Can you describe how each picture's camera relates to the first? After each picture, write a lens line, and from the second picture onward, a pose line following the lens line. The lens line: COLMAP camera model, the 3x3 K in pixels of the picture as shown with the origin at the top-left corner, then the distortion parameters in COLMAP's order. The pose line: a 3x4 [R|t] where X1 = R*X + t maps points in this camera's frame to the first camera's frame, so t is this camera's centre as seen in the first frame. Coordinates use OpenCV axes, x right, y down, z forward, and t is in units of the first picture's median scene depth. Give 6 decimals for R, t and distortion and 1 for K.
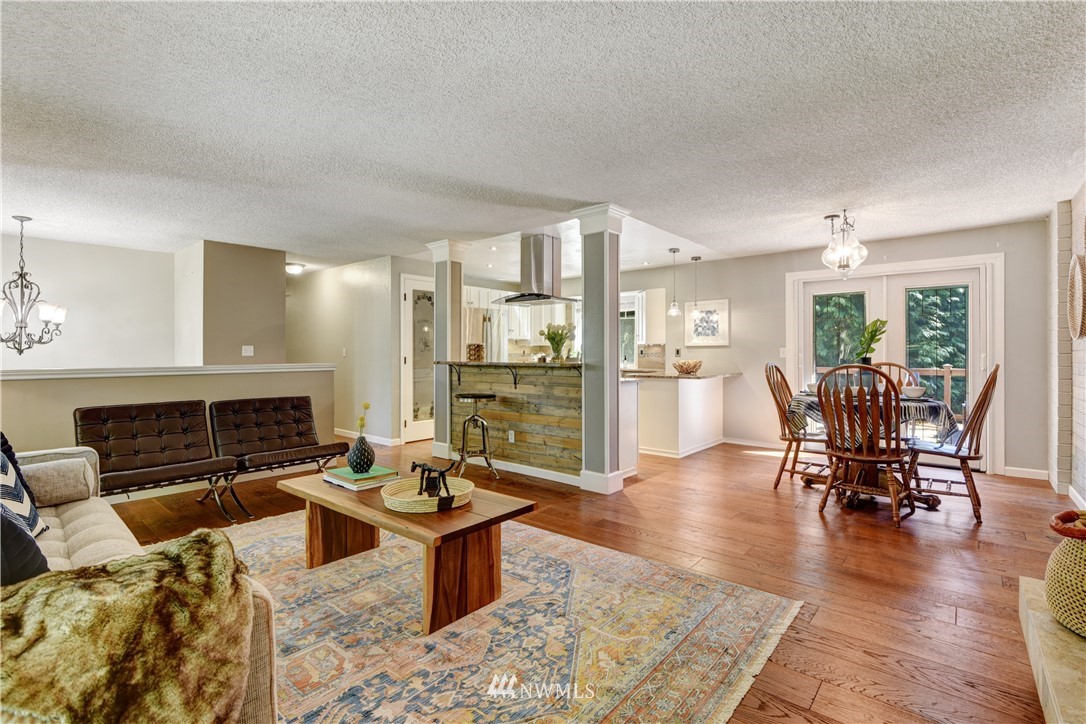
lens RADIAL K [[504.8, 0, 541.9], [0, 504.8, 357.0], [0, 0, 1]] dist [-0.005663, -0.000839]
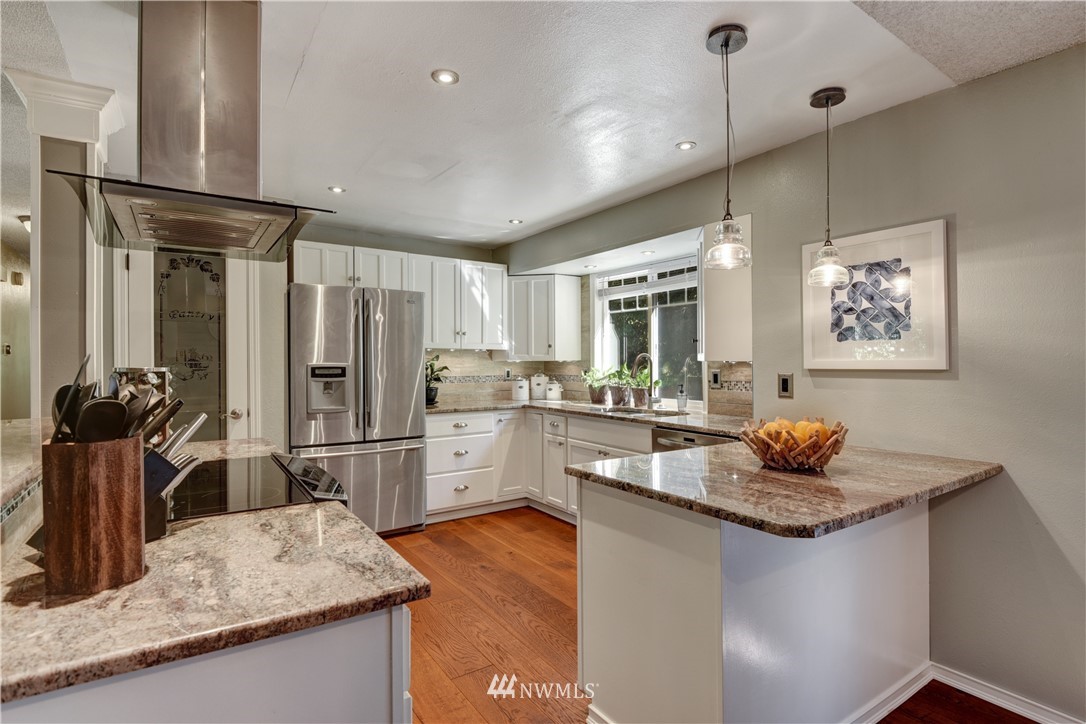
lens RADIAL K [[545.0, 0, 542.3], [0, 545.0, 350.6], [0, 0, 1]] dist [-0.014304, -0.001164]
pose [[0.965360, -0.004563, -0.260881, 0.213718], [-0.003263, 0.999558, -0.029557, -0.023310], [0.260900, 0.029385, 0.964918, 0.609082]]
